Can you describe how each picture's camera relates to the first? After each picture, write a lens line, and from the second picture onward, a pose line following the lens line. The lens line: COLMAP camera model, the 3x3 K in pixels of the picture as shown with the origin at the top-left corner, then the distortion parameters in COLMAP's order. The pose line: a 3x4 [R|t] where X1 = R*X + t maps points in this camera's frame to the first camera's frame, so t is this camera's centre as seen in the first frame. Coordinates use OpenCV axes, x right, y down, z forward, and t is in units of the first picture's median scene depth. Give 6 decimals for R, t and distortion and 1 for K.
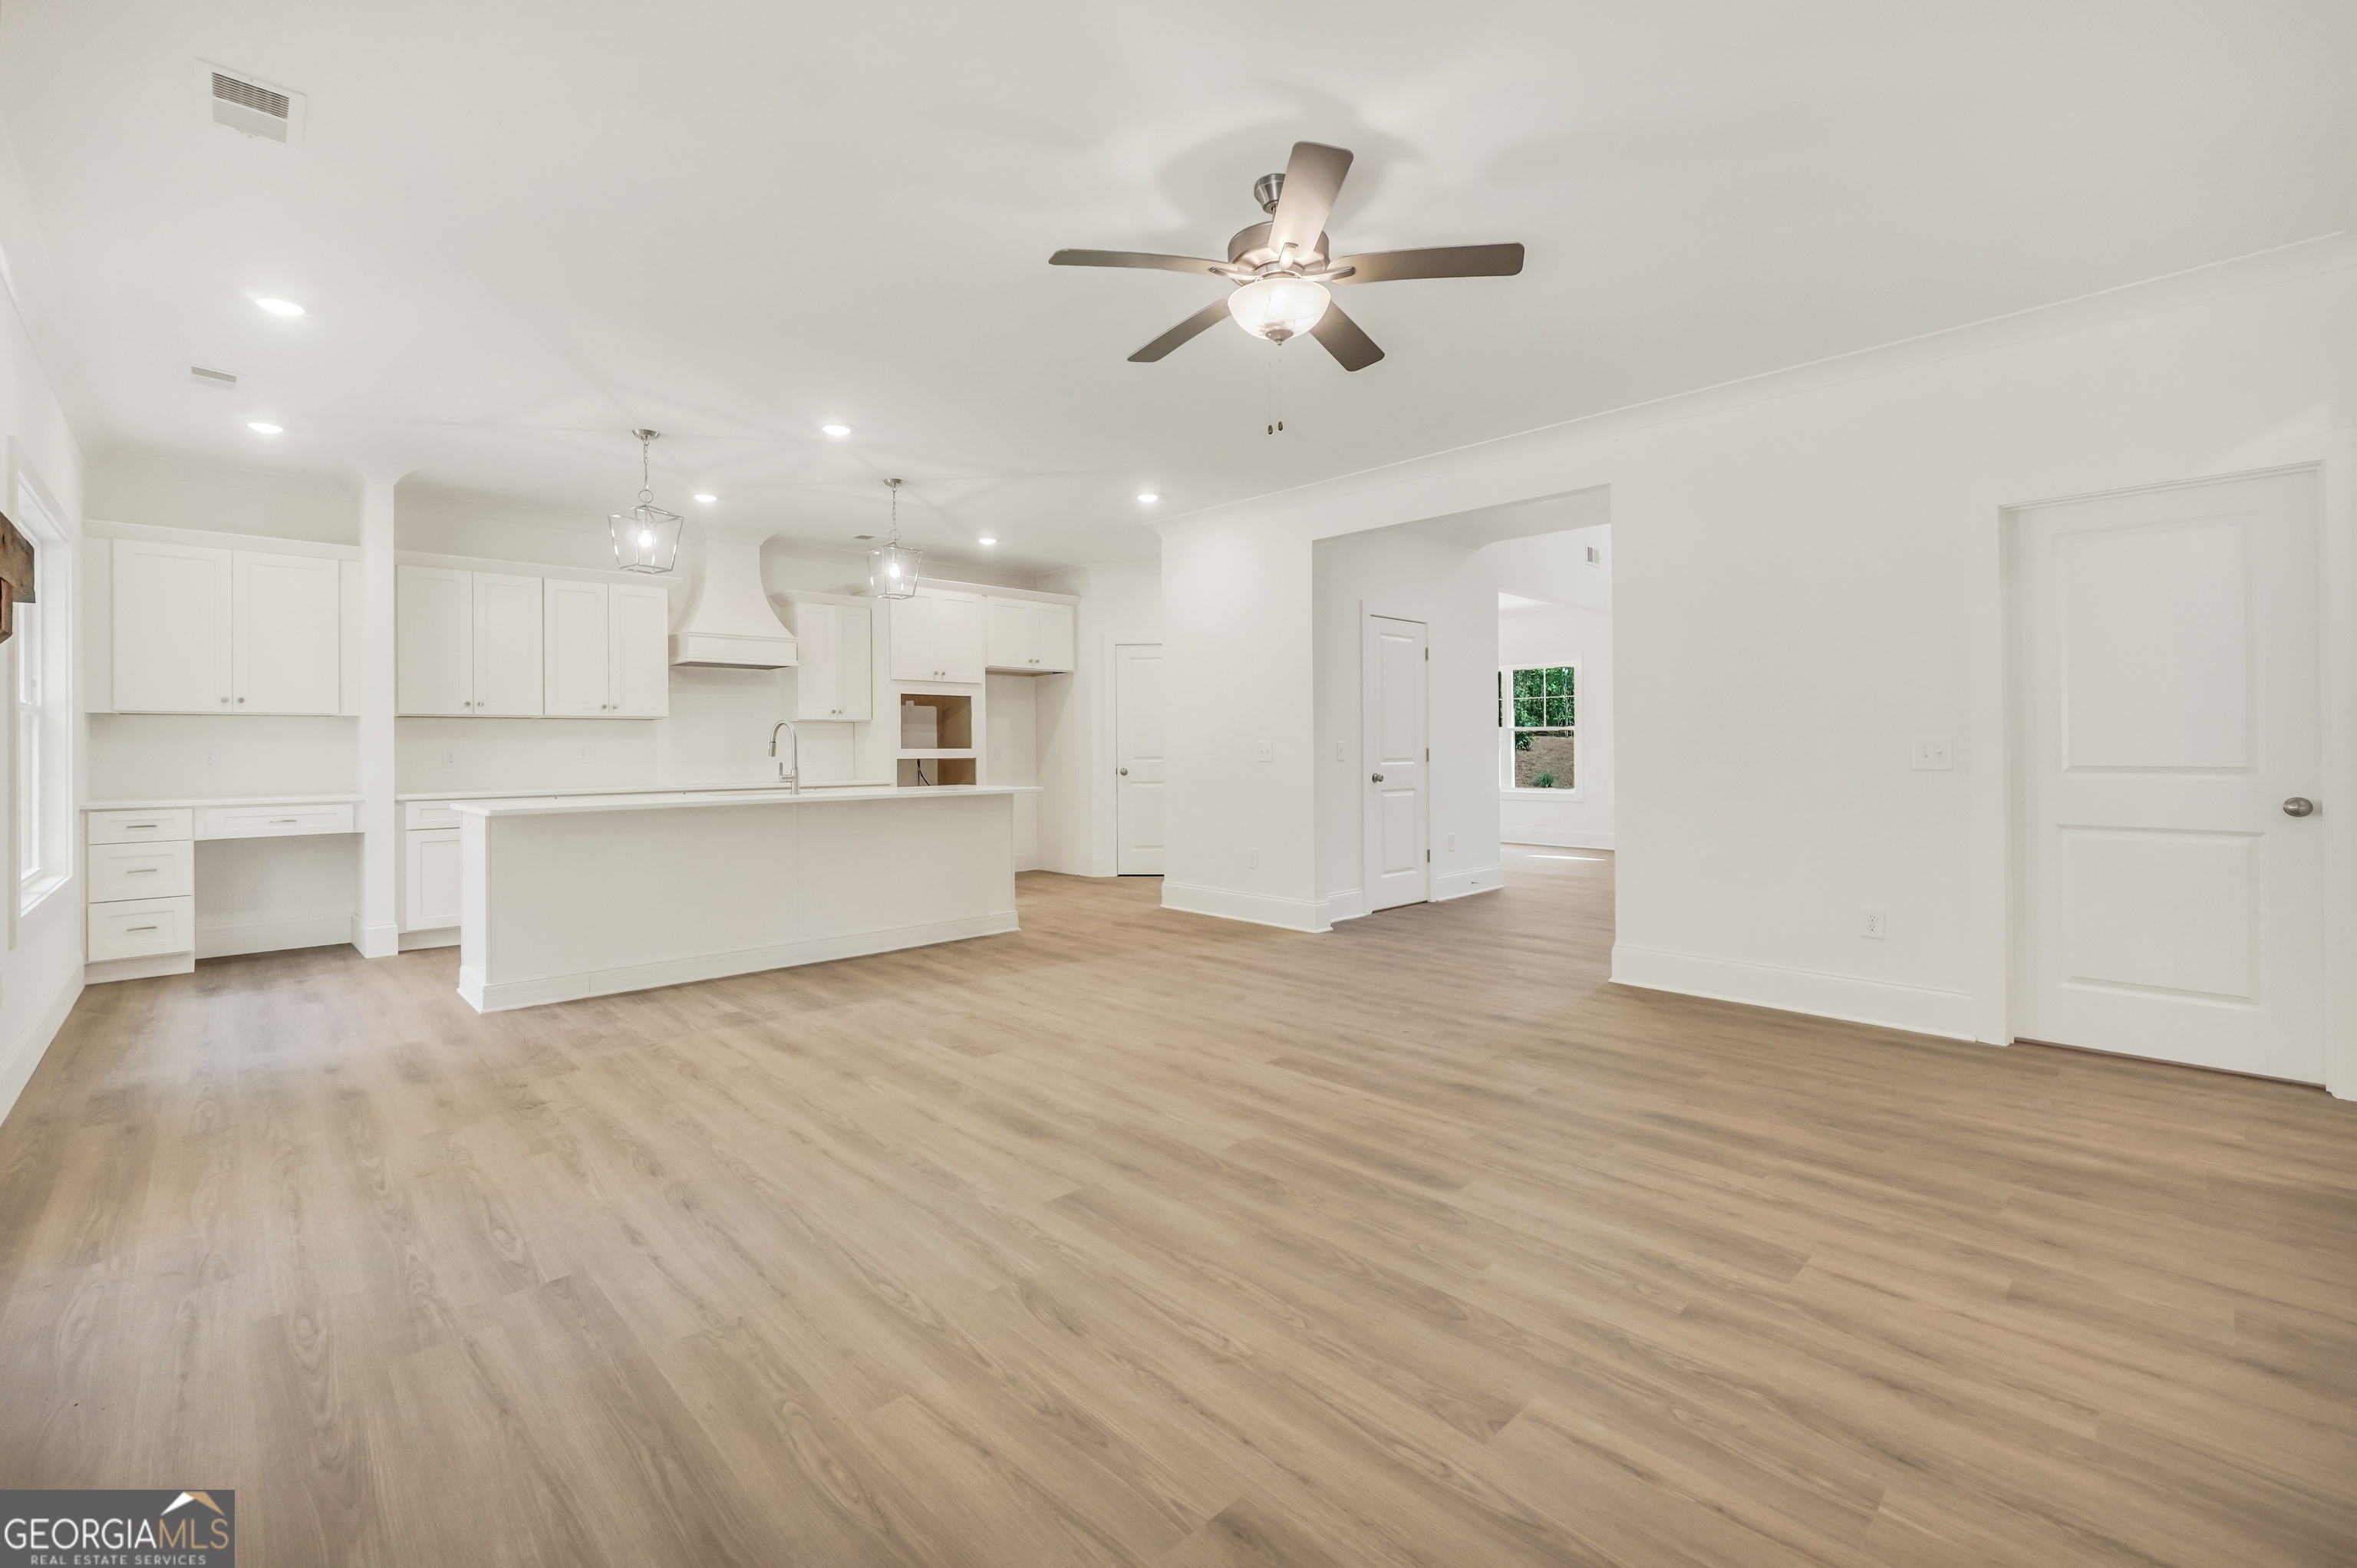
lens RADIAL K [[1006.7, 0, 1161.4], [0, 1006.7, 750.9], [0, 0, 1]] dist [-0.011430, 0.000565]
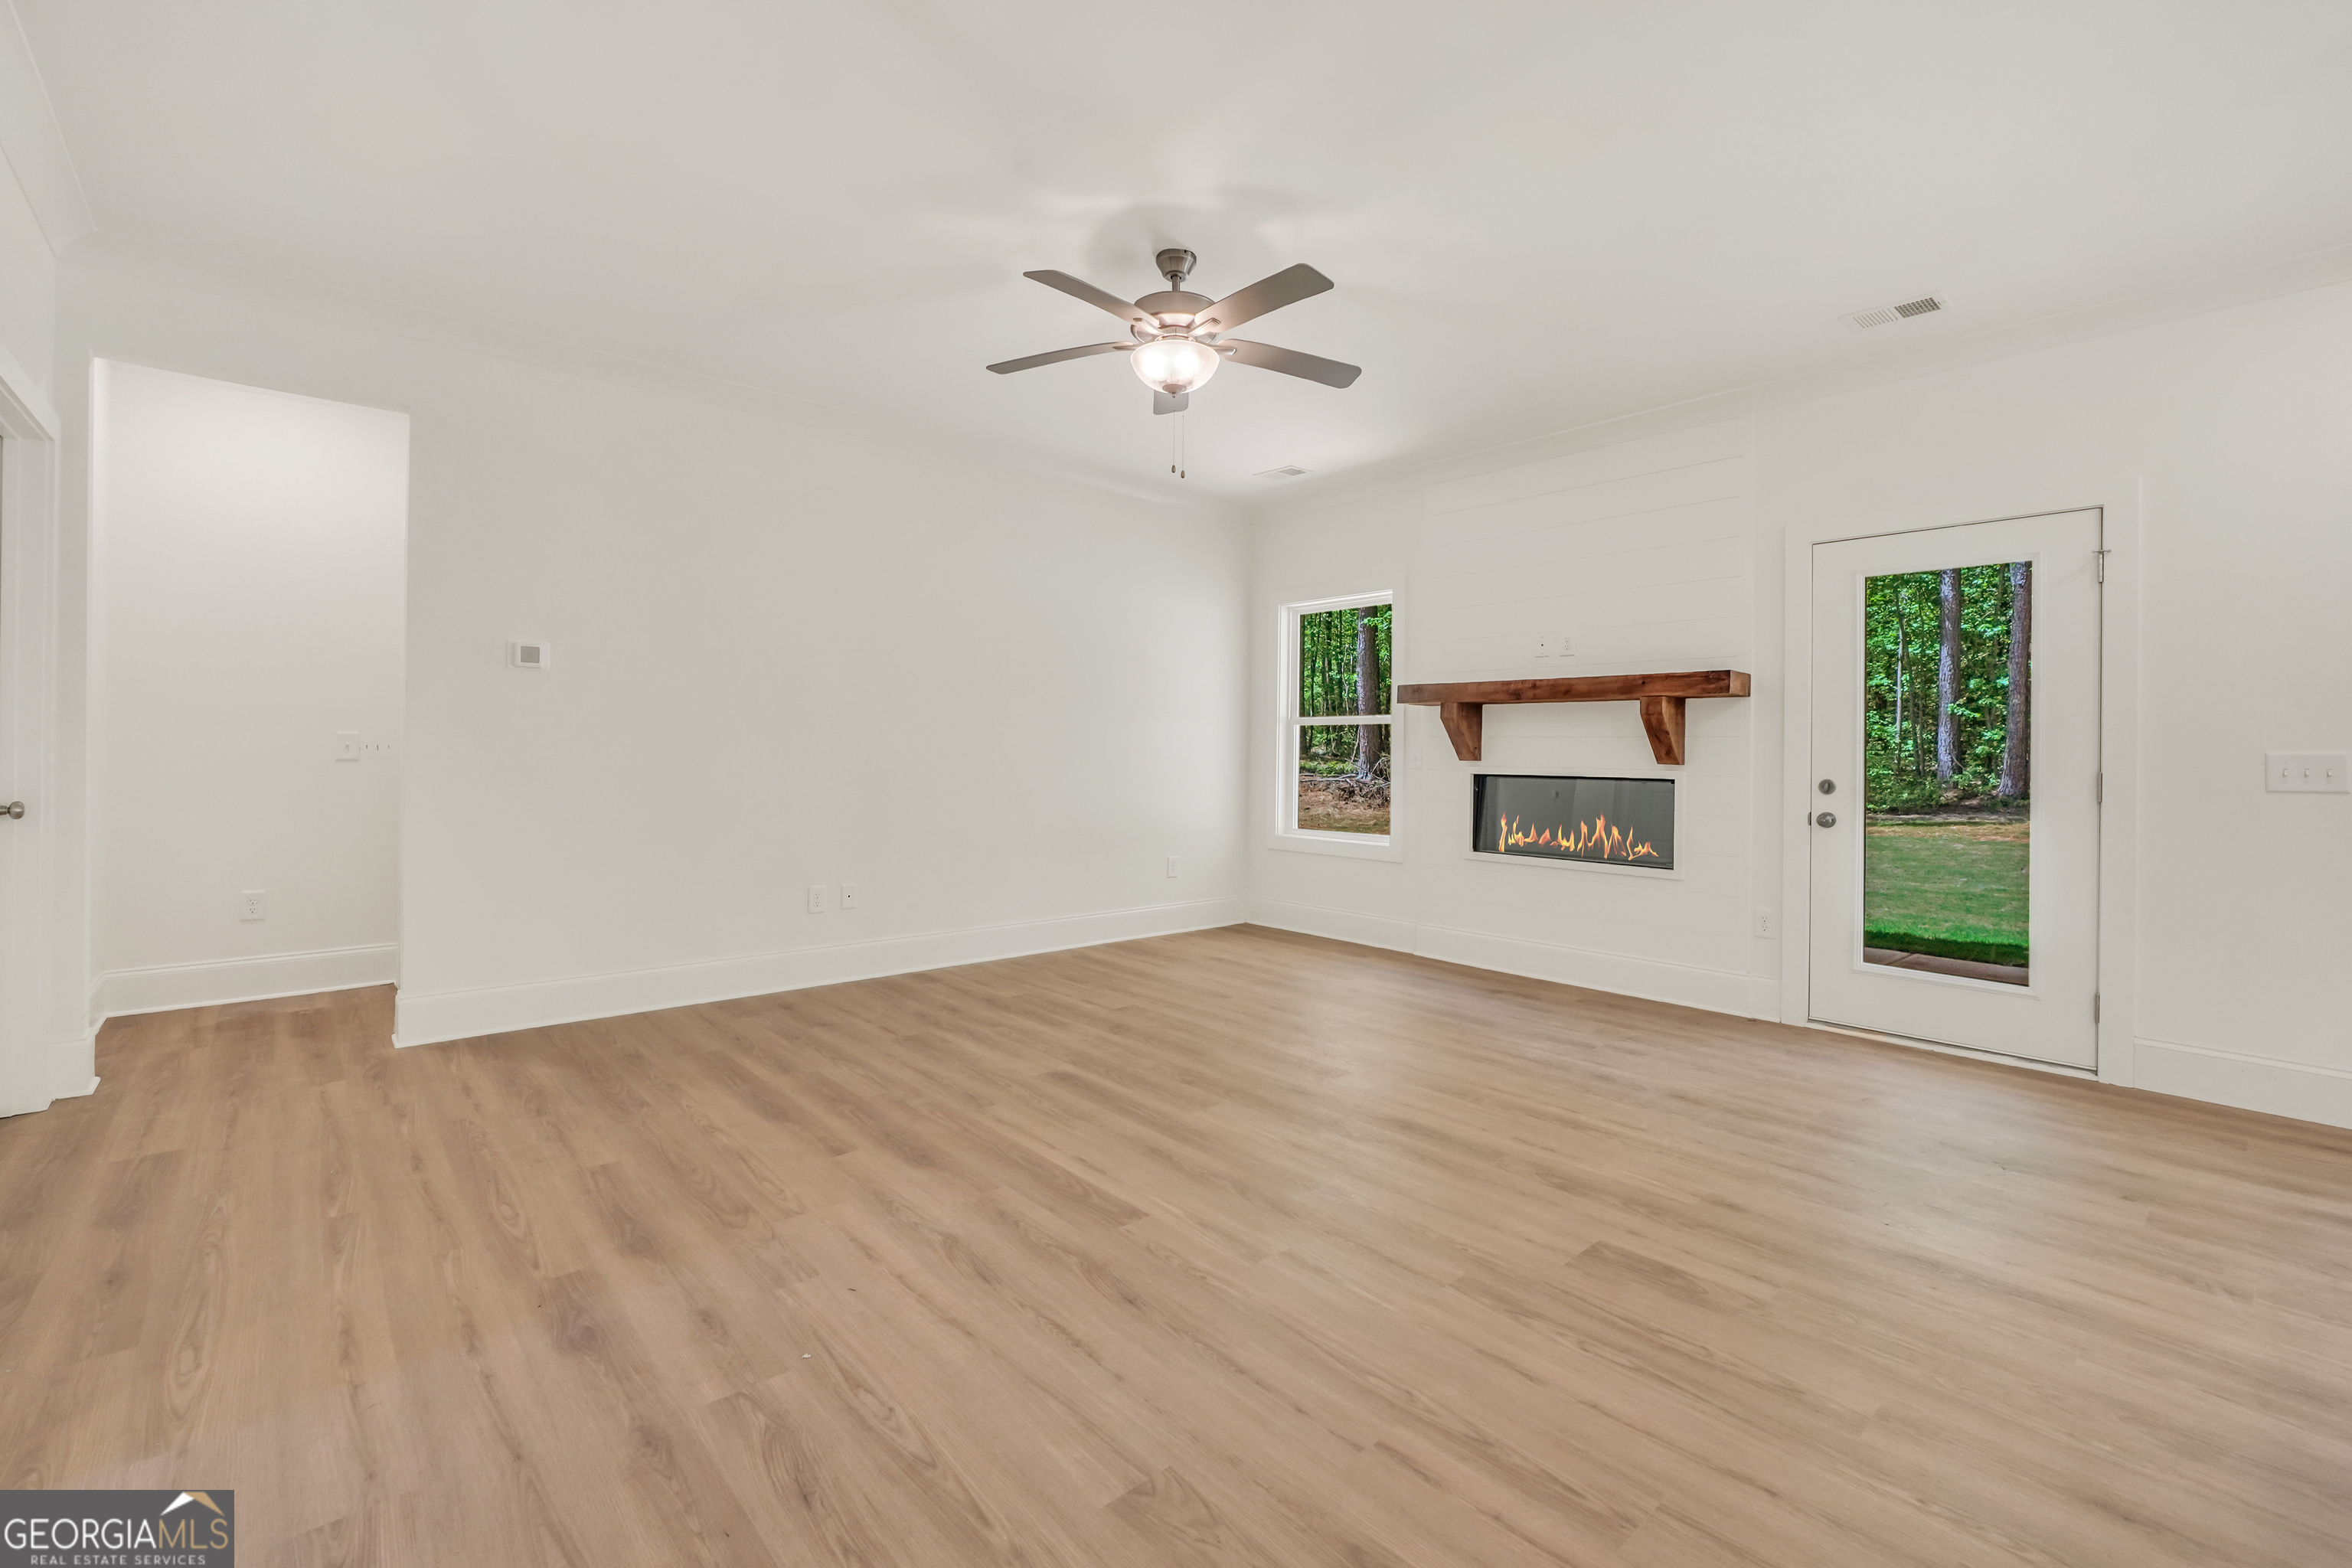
lens RADIAL K [[1004.7, 0, 1158.9], [0, 1004.7, 750.9], [0, 0, 1]] dist [-0.011430, 0.000565]
pose [[-0.999419, -0.004841, 0.033739, 0.047467], [-0.004749, 0.999985, 0.002783, -0.002361], [-0.033752, 0.002622, -0.999427, 1.075688]]
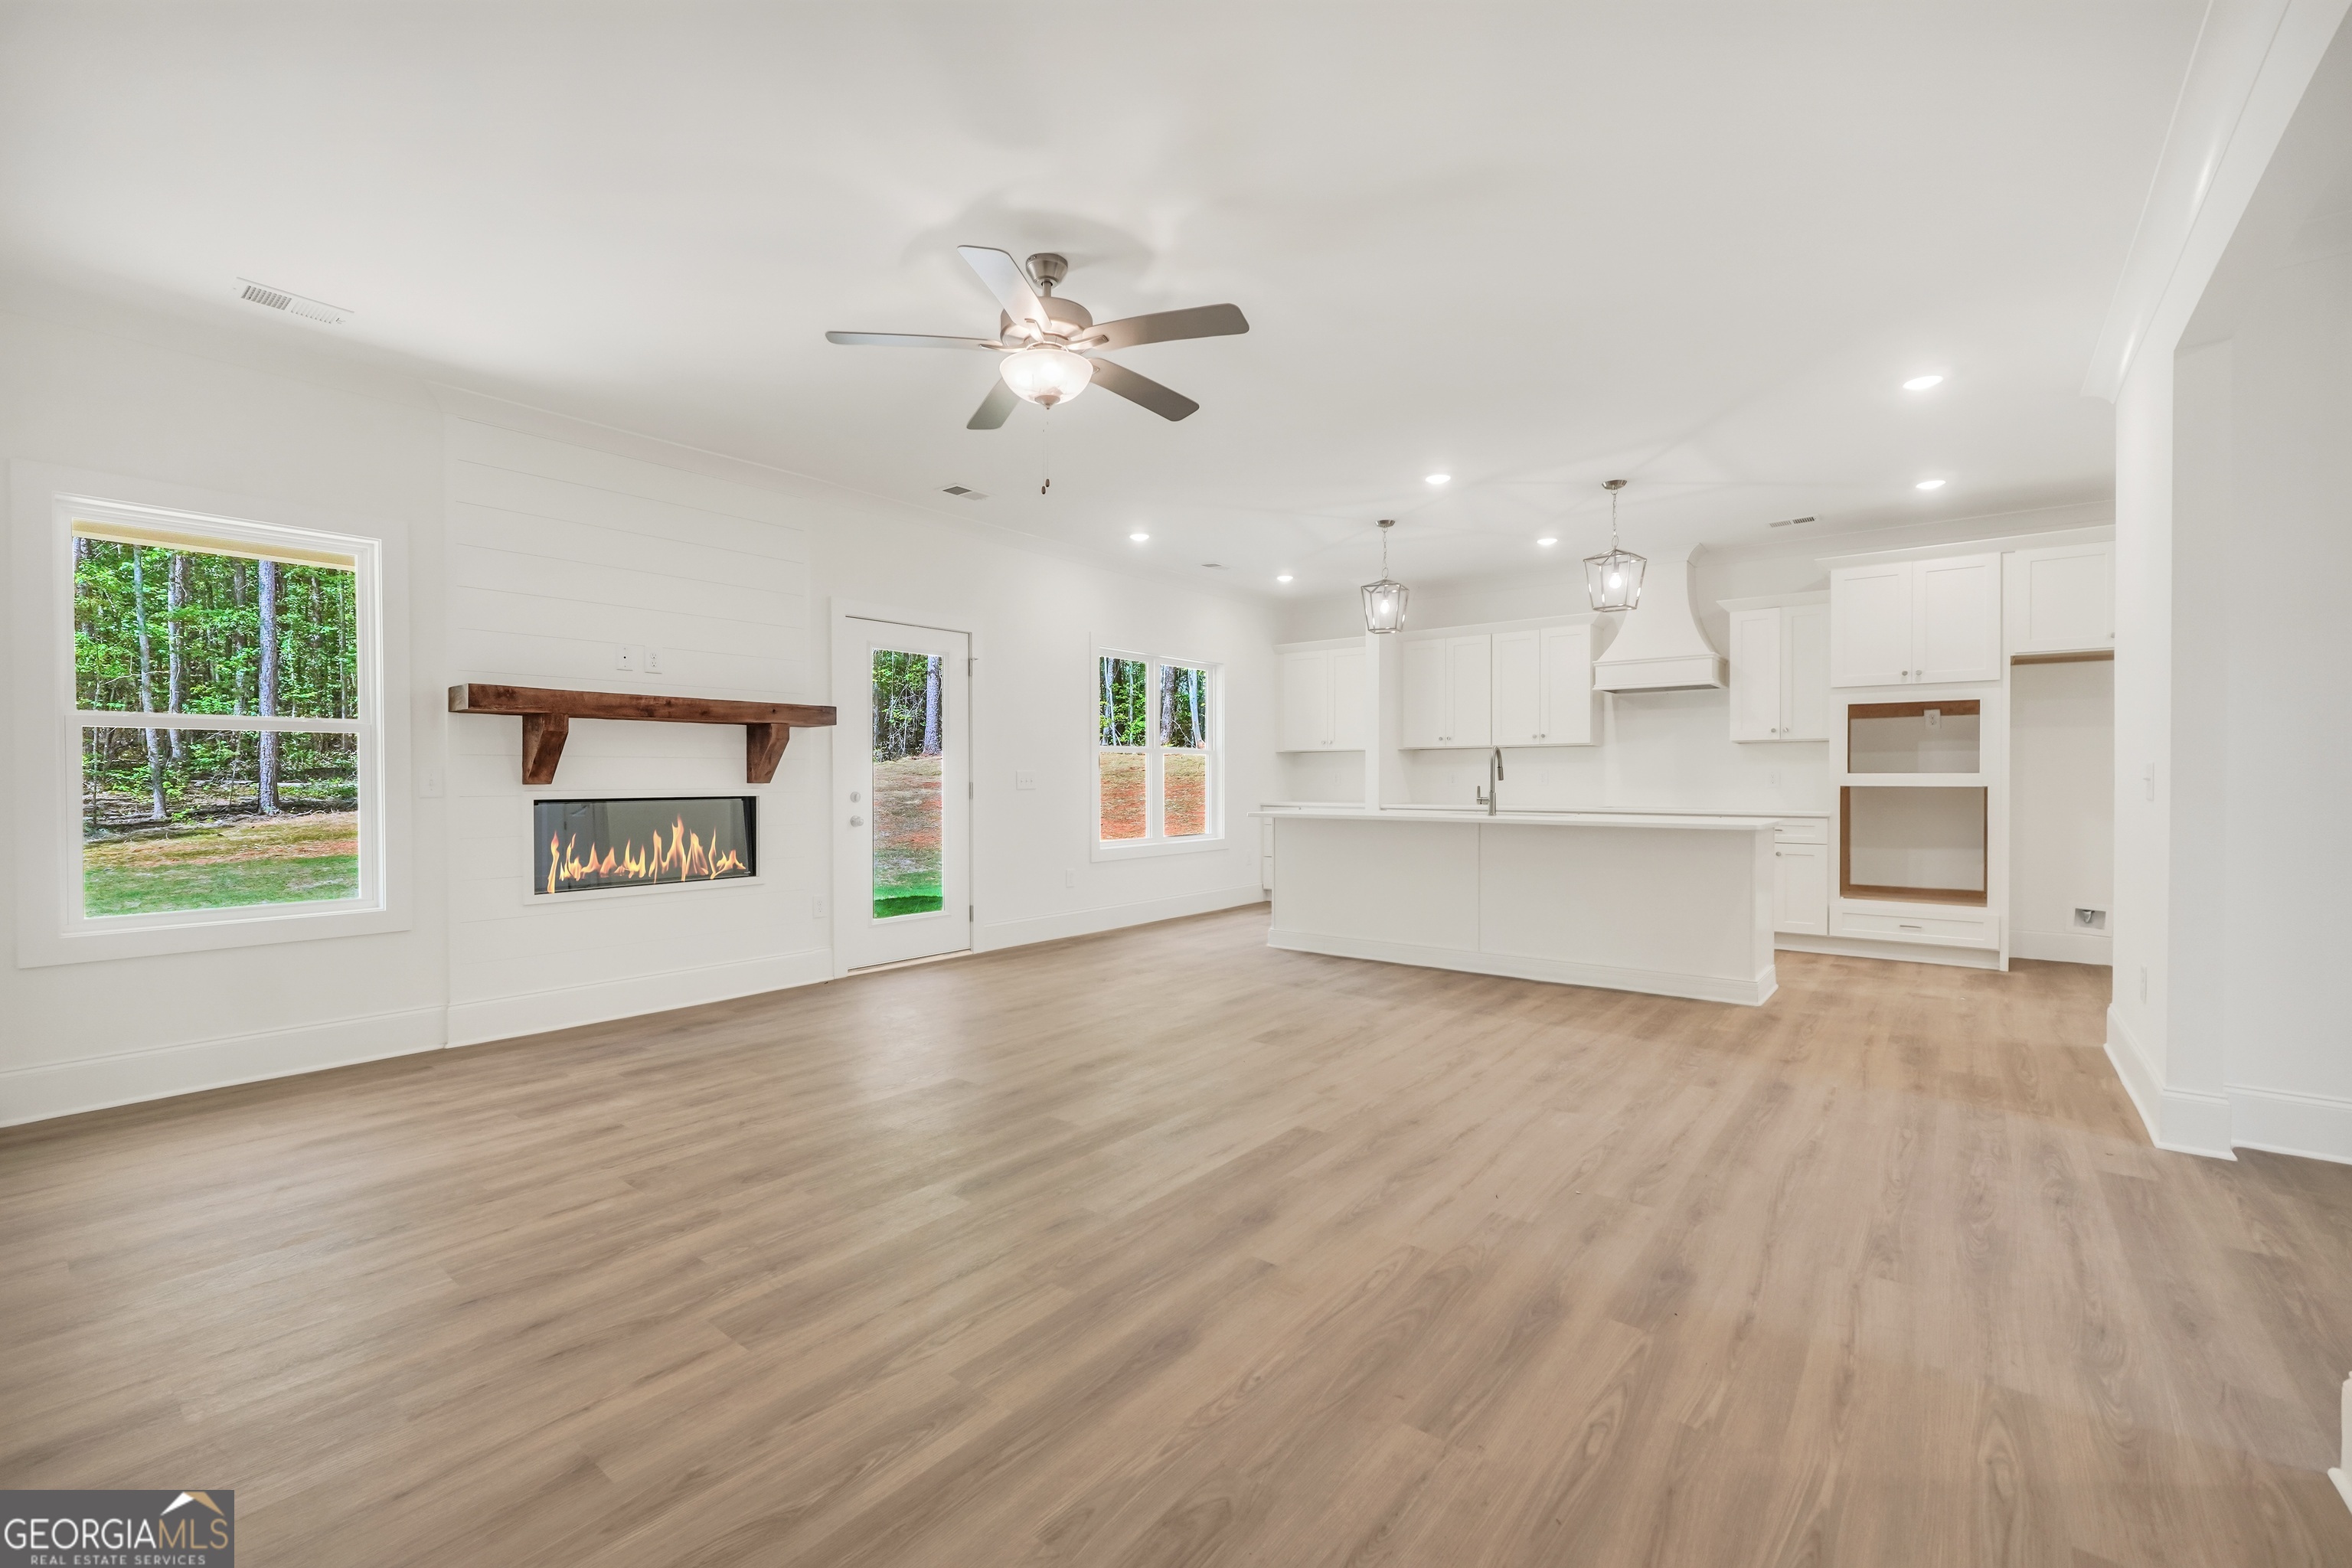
lens RADIAL K [[993.1, 0, 1162.2], [0, 993.1, 789.8], [0, 0, 1]] dist [-0.013986, 0.000465]
pose [[0.140185, 0.019828, -0.989927, 0.612110], [-0.003055, 0.999803, 0.019593, -0.004015], [0.990121, 0.000277, 0.140218, 0.487229]]
